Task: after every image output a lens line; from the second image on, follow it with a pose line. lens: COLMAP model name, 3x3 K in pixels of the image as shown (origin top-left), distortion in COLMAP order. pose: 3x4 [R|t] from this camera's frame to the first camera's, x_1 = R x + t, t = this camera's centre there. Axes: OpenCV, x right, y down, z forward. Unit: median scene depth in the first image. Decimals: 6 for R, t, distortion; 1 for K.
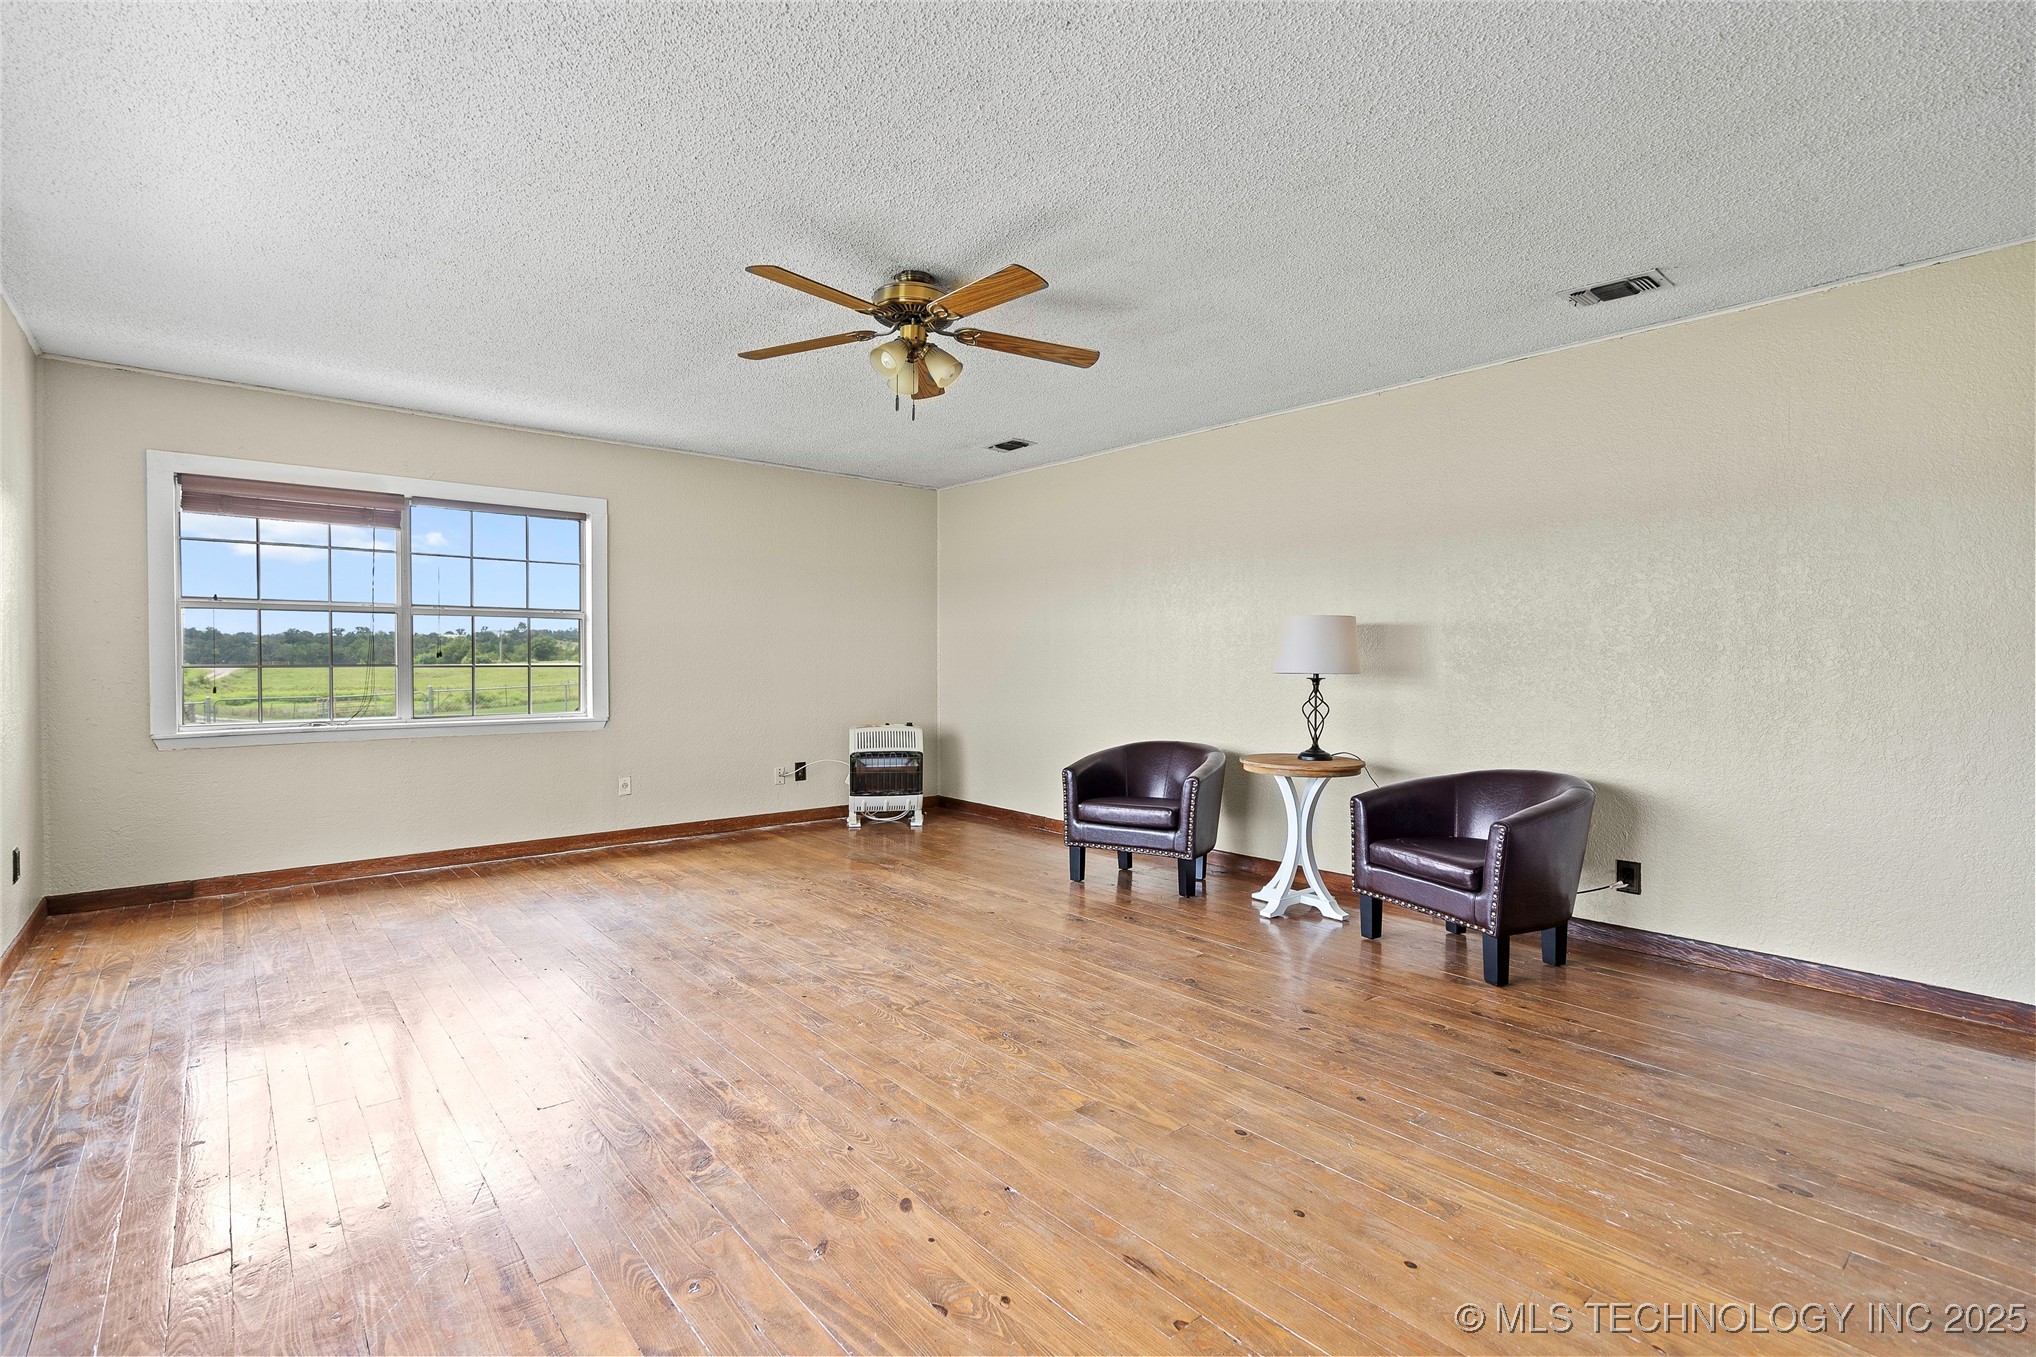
lens RADIAL K [[929.5, 0, 1018.0], [0, 929.5, 678.5], [0, 0, 1]] dist [0.001021, -0.000021]
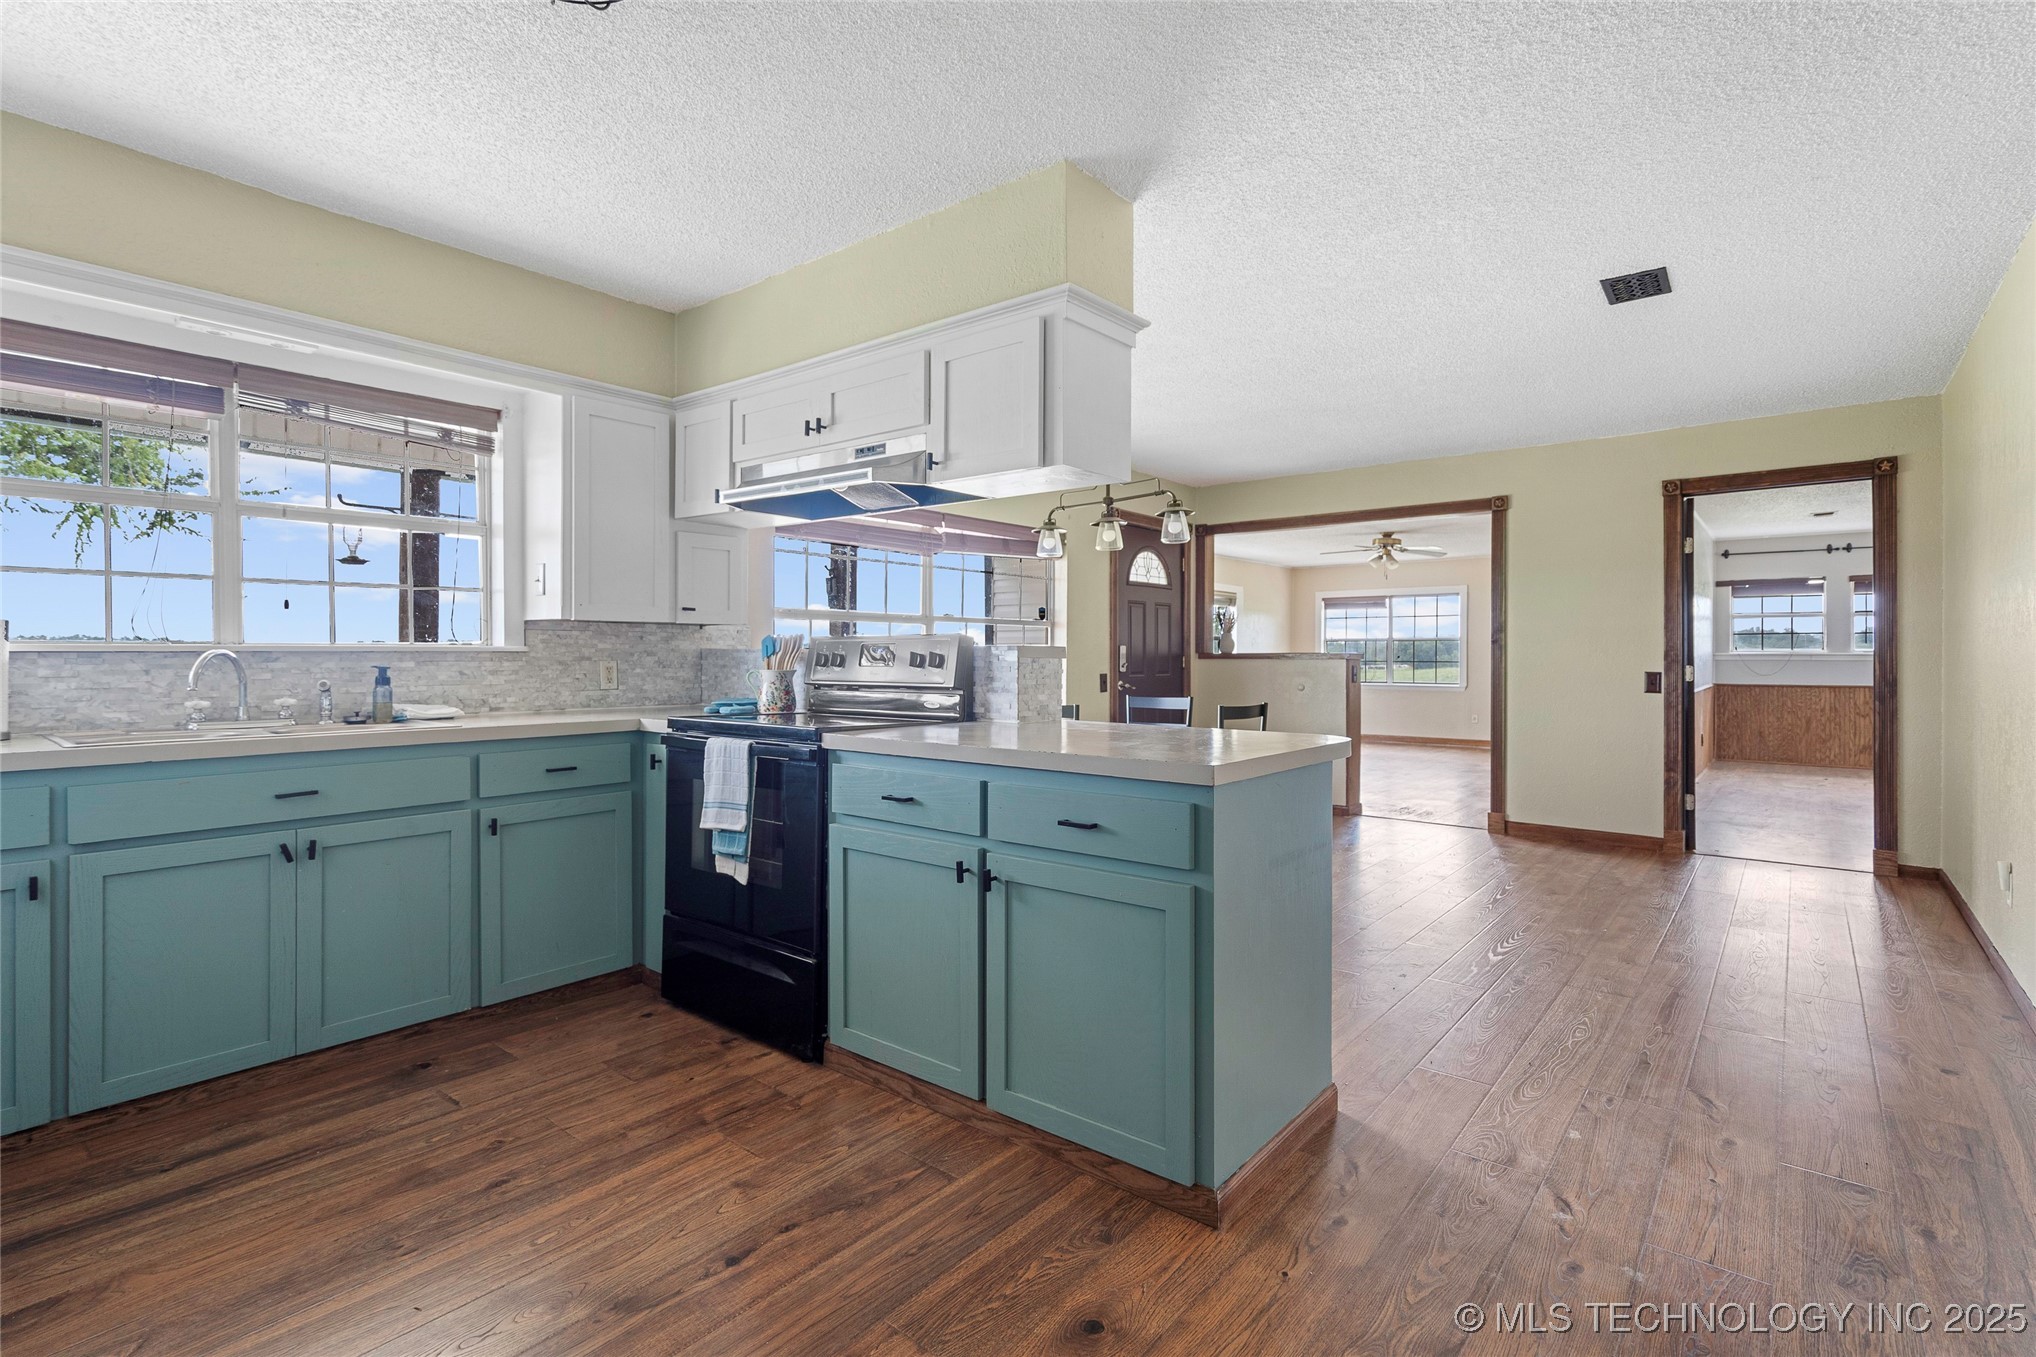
lens RADIAL K [[949.5, 0, 1015.6], [0, 949.5, 654.1], [0, 0, 1]] dist [0.000464, 0.000718]
pose [[0.162594, -0.006850, -0.986669, 2.397885], [-0.018945, 0.999770, -0.010062, 0.019204], [0.986511, 0.020329, 0.162427, -0.598236]]
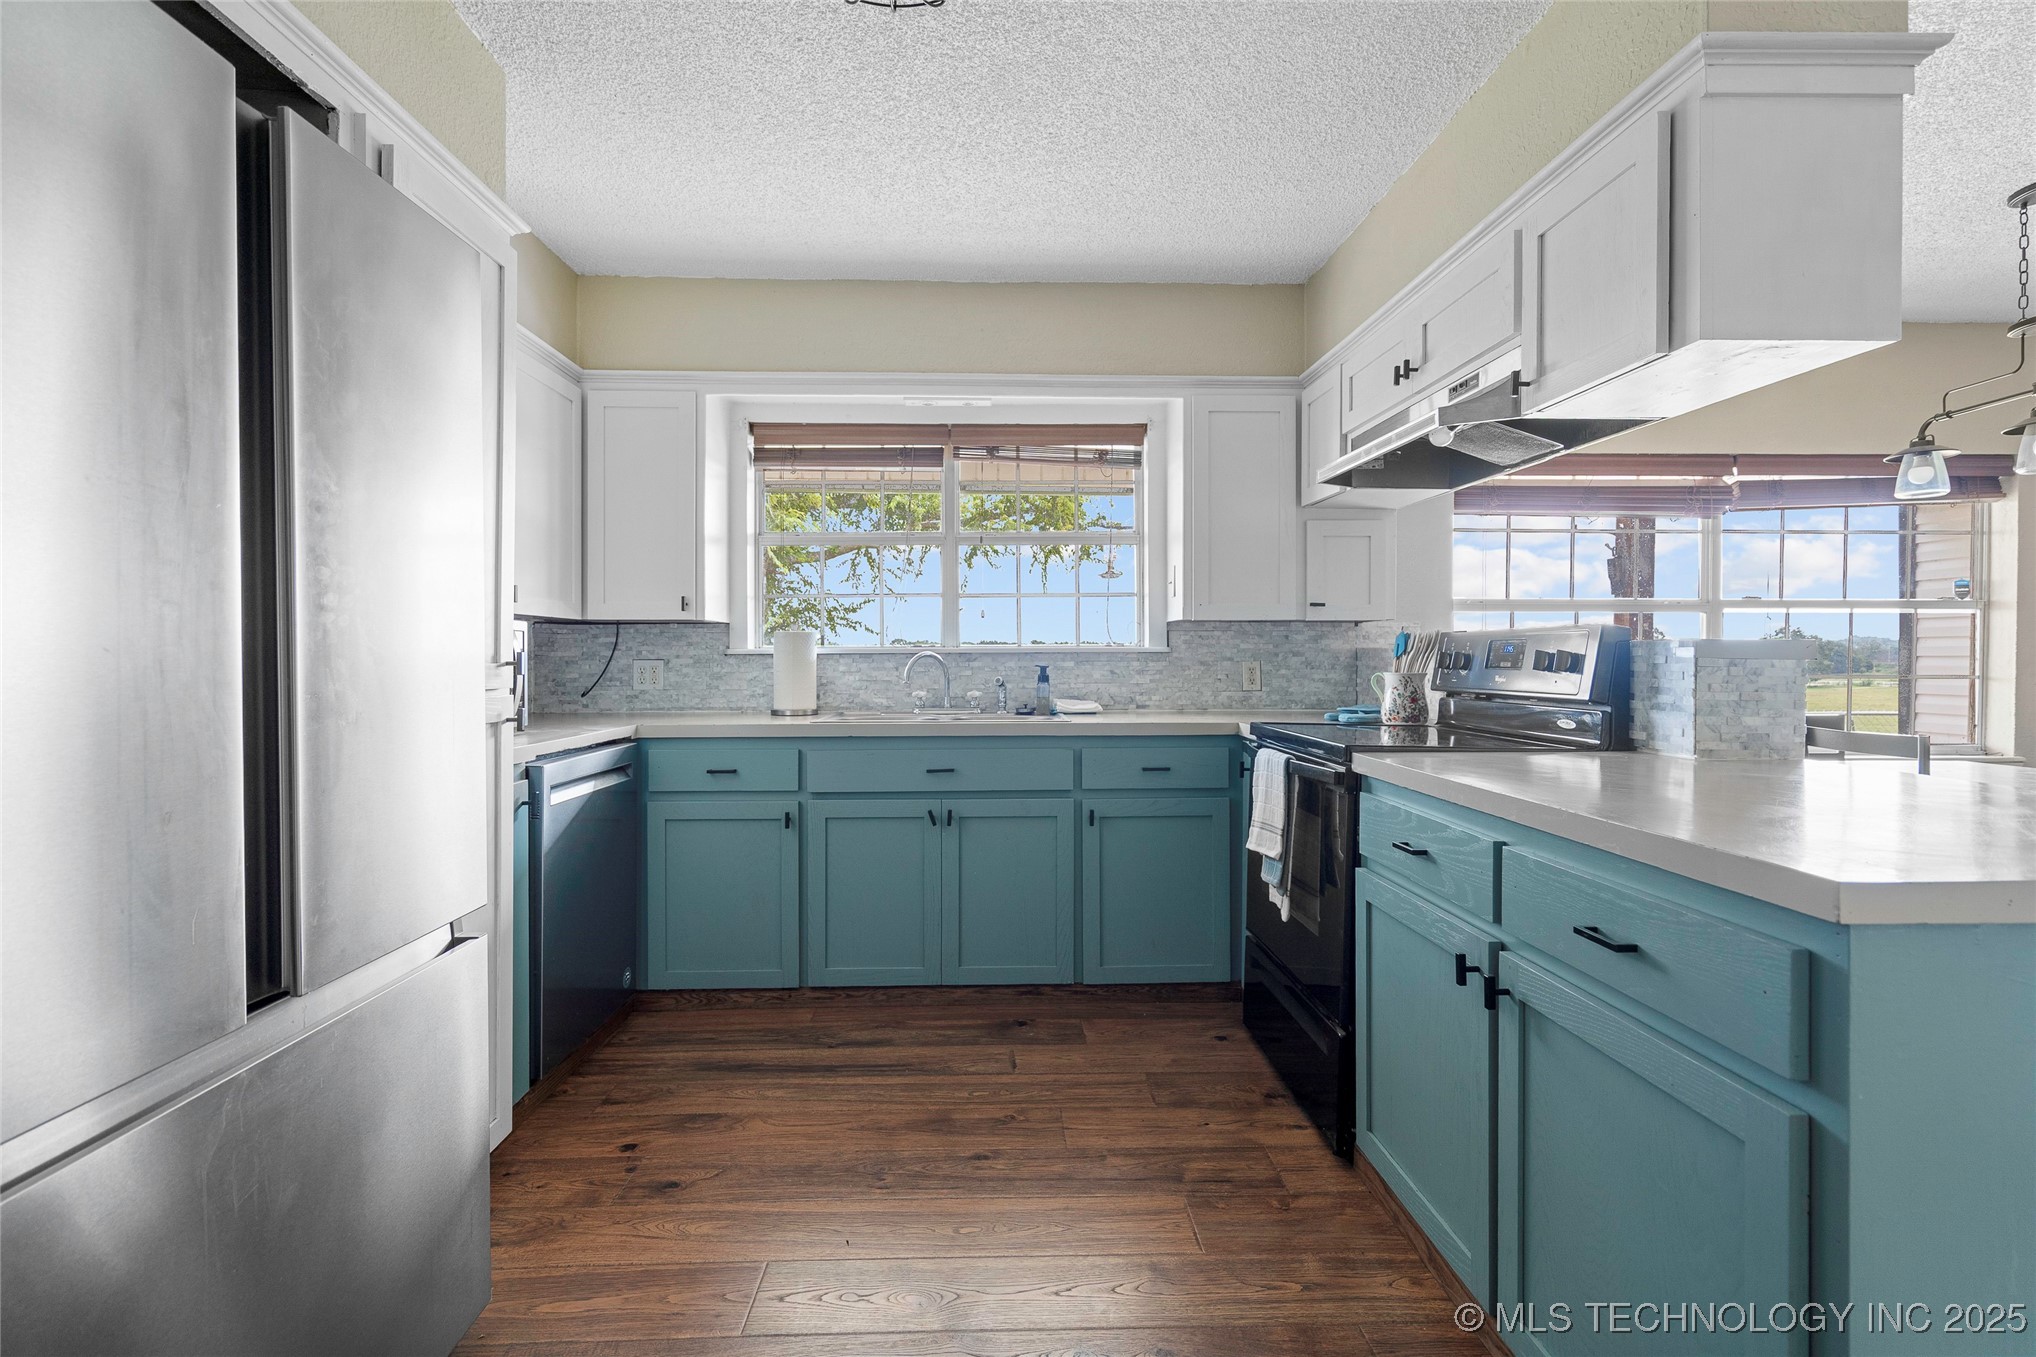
lens RADIAL K [[947.8, 0, 1017.6], [0, 947.8, 659.3], [0, 0, 1]] dist [-0.000374, 0.000676]
pose [[-0.634680, -0.002454, -0.772771, 2.235968], [-0.017502, 0.999784, 0.011200, 0.015342], [0.772577, 0.020633, -0.634586, -0.418453]]
